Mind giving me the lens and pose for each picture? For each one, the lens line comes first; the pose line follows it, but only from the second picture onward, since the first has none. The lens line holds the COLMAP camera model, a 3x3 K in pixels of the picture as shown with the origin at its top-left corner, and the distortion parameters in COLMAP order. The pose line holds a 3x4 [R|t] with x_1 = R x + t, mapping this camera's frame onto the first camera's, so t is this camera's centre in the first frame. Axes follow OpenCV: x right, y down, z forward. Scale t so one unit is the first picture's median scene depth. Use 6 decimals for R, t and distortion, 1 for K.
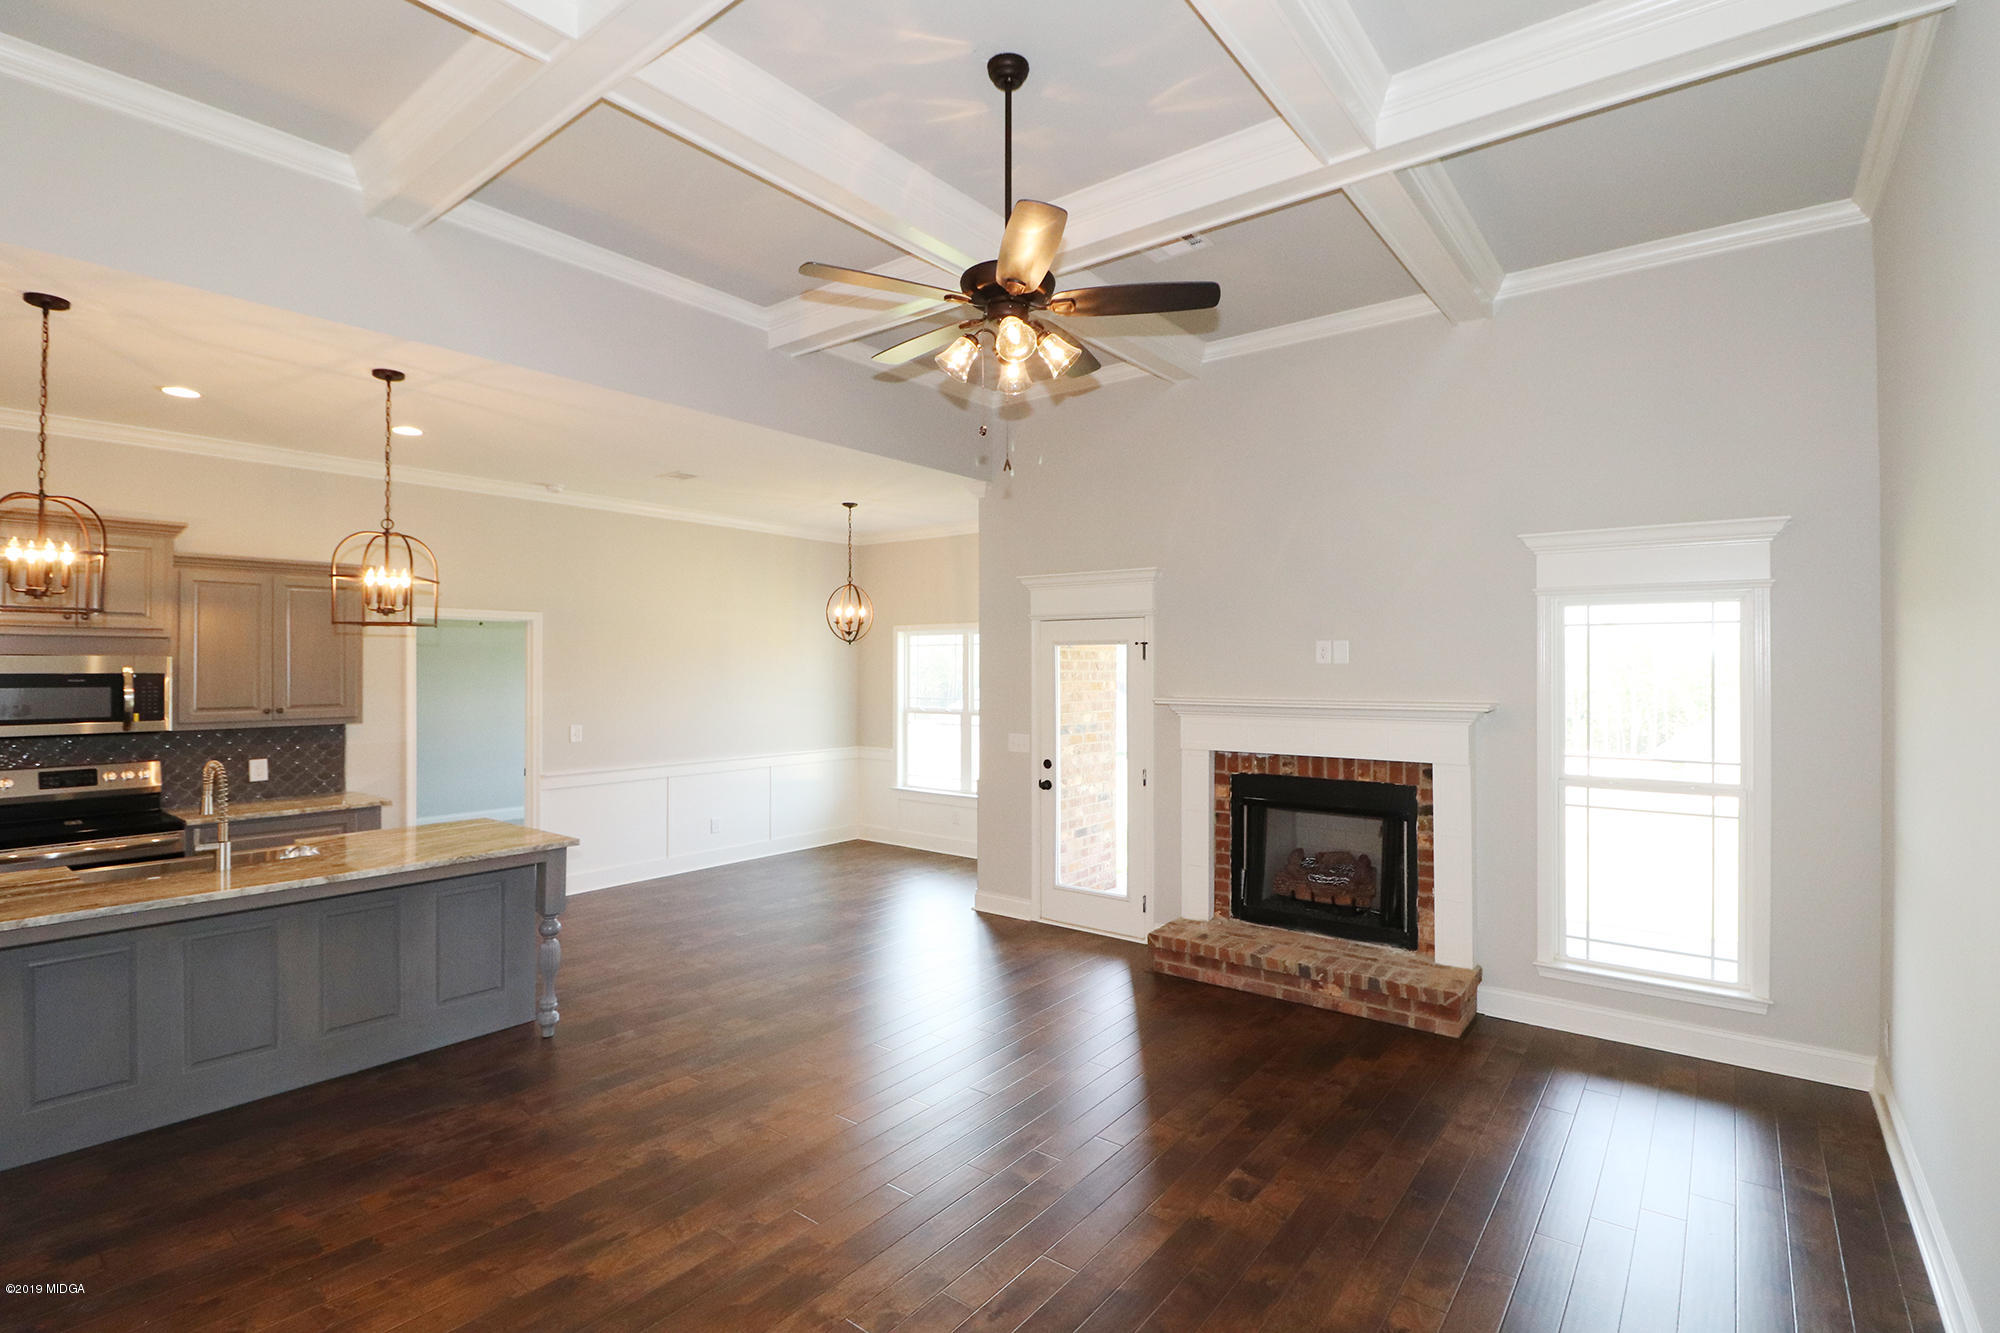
lens RADIAL K [[925.5, 0, 1014.4], [0, 925.5, 672.2], [0, 0, 1]] dist [-0.005411, -0.010534]
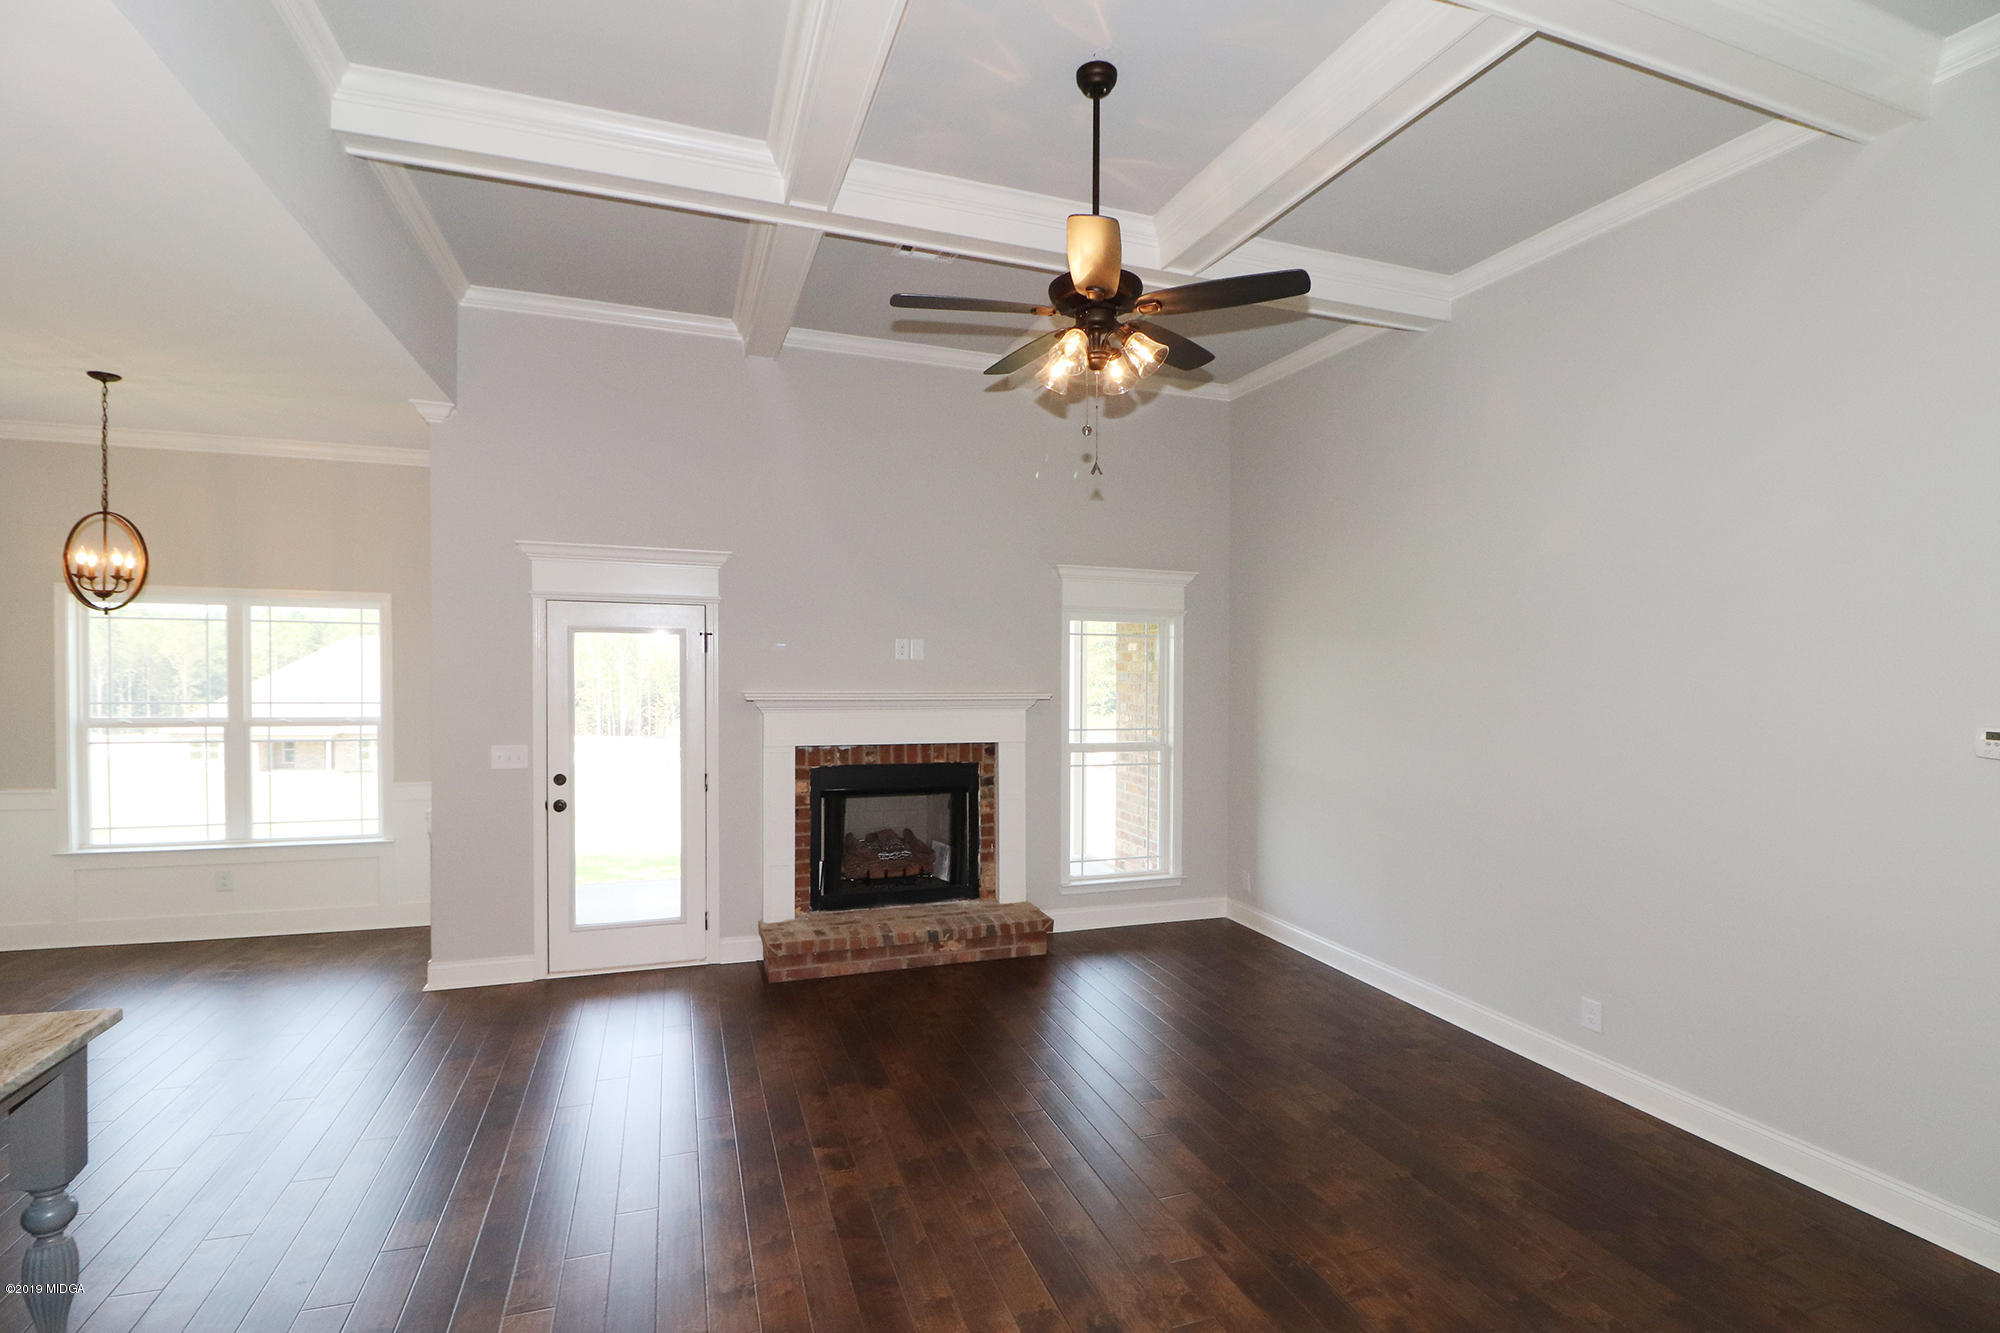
lens RADIAL K [[925.5, 0, 1017.1], [0, 925.5, 681.8], [0, 0, 1]] dist [-0.005411, -0.010534]
pose [[0.530520, -0.009257, 0.847622, -0.542744], [-0.008741, 0.999827, 0.016390, -0.002069], [-0.847627, -0.016104, 0.530348, 0.308481]]
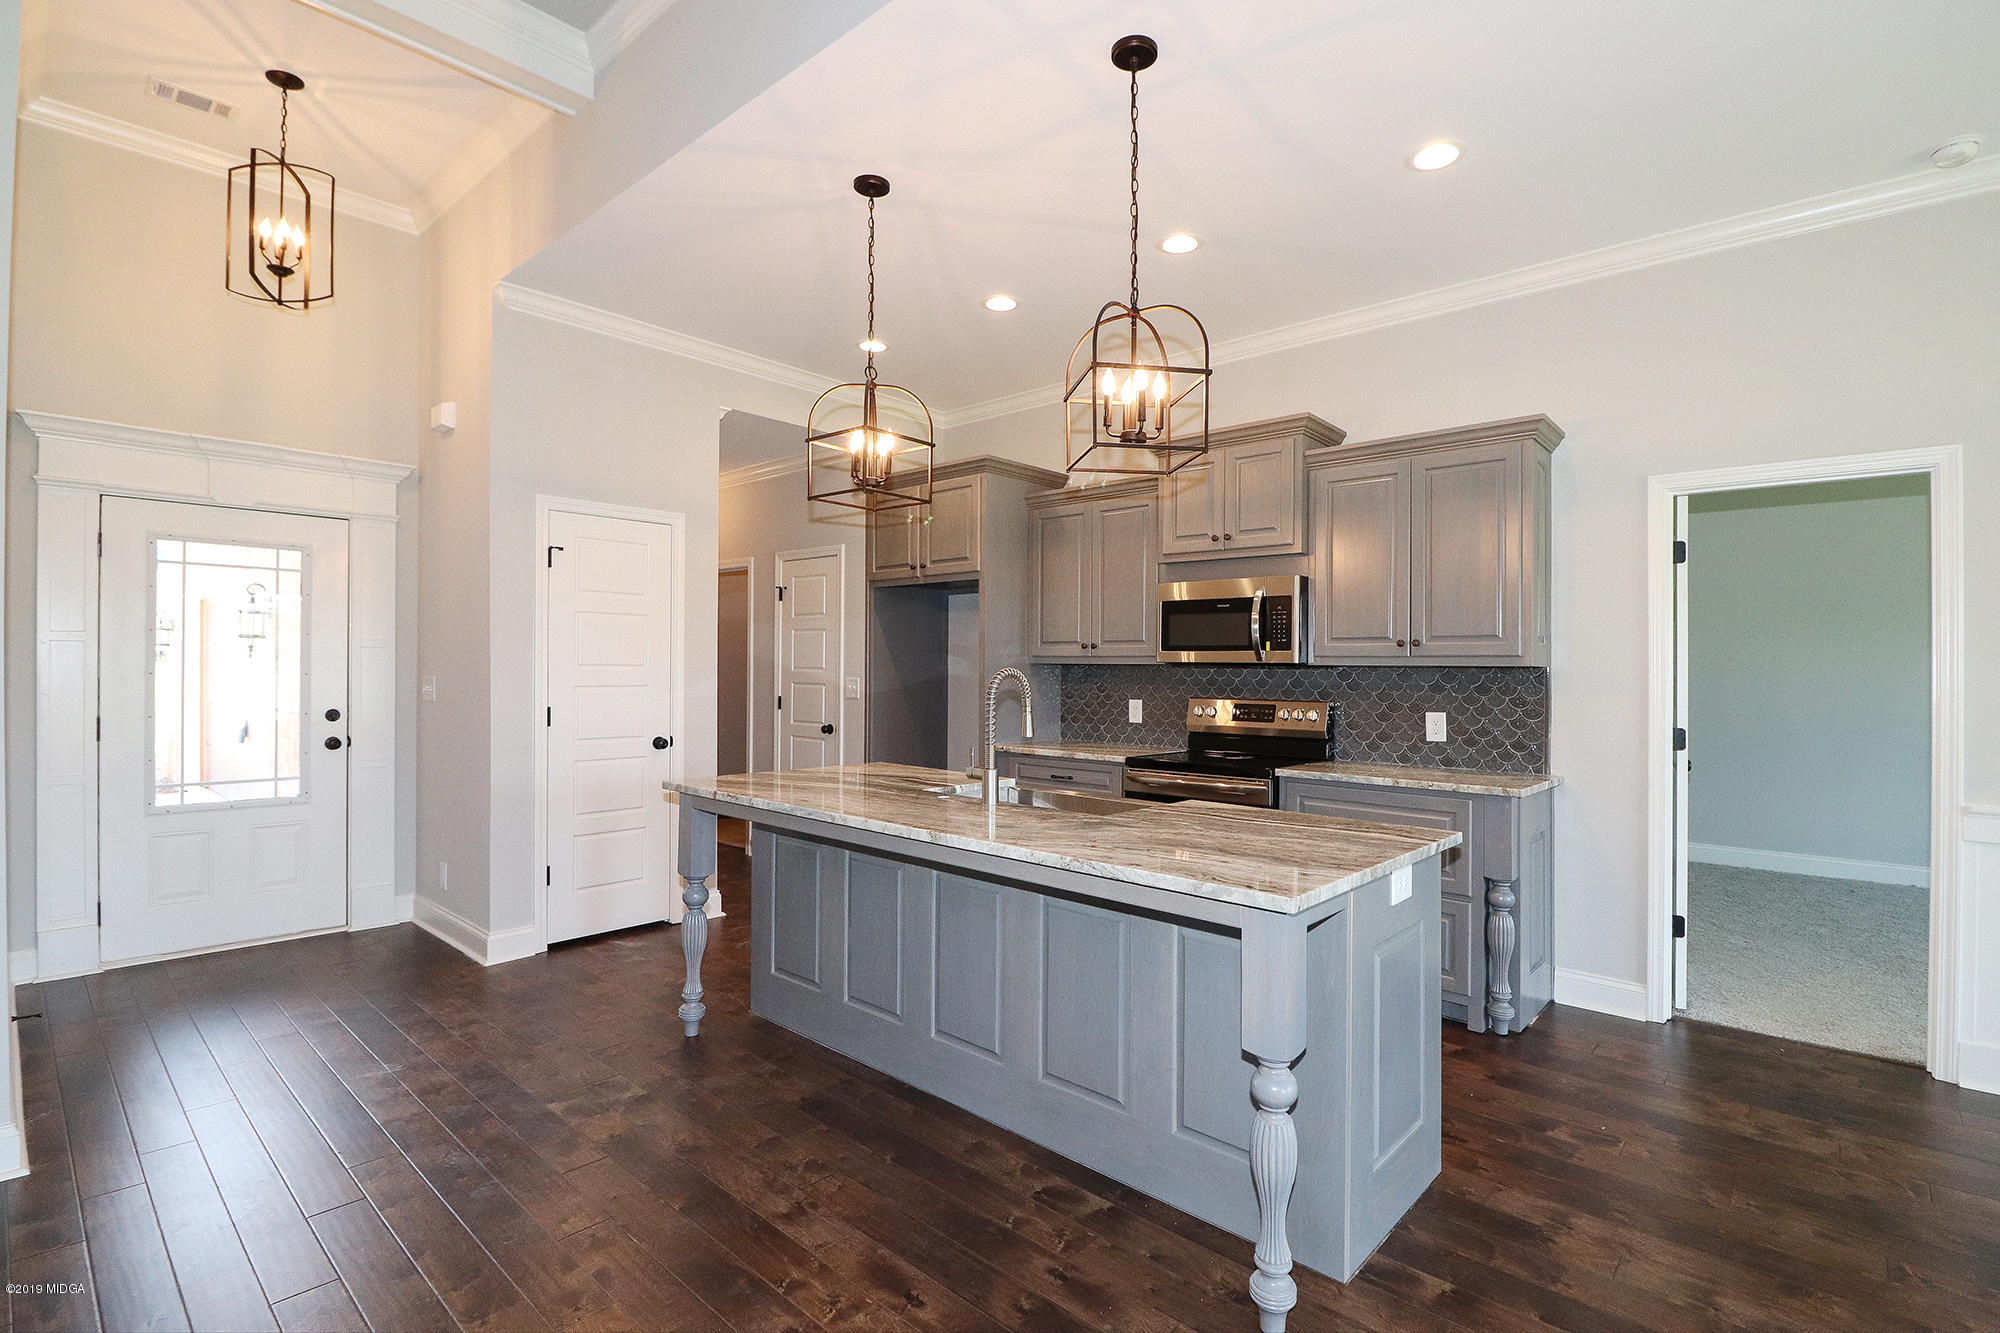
lens RADIAL K [[925.5, 0, 1023.3], [0, 925.5, 671.1], [0, 0, 1]] dist [-0.005411, -0.010534]
pose [[-0.067089, 0.004265, -0.997738, -0.053158], [-0.017231, 0.999837, 0.005432, 0.069498], [0.997598, 0.017556, -0.067005, 0.788364]]
